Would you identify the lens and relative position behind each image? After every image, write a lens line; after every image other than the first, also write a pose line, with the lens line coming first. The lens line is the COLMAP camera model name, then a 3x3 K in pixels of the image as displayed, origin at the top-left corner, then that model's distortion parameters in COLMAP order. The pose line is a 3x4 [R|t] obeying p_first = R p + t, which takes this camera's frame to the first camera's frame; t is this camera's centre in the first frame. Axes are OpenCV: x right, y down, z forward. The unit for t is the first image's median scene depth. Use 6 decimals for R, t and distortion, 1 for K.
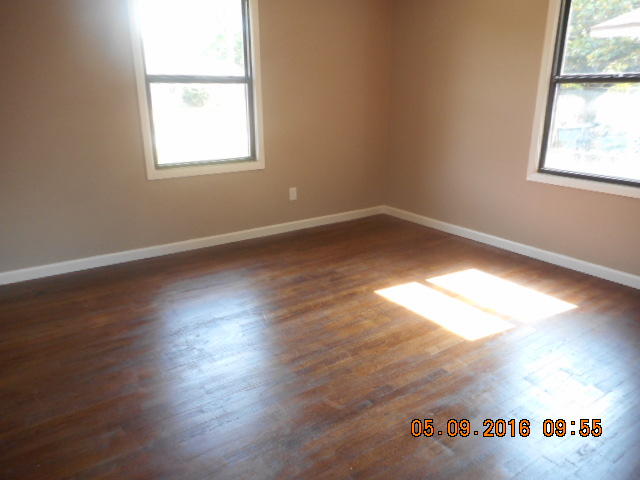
lens RADIAL K [[483.2, 0, 320.0], [0, 483.2, 240.0], [0, 0, 1]] dist [0.003221, 0.000678]
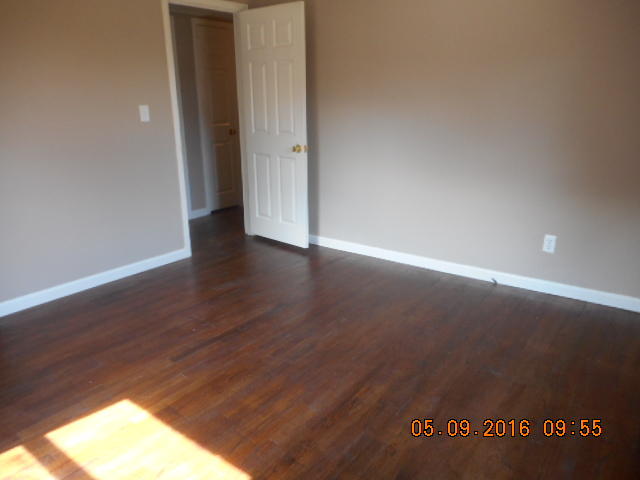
lens RADIAL K [[483.2, 0, 320.0], [0, 483.2, 240.0], [0, 0, 1]] dist [0.003221, 0.000678]
pose [[-0.948643, 0.101457, -0.299639, 0.208730], [-0.083229, 0.833765, 0.545810, -0.491809], [0.305205, 0.542717, -0.782501, 1.548678]]
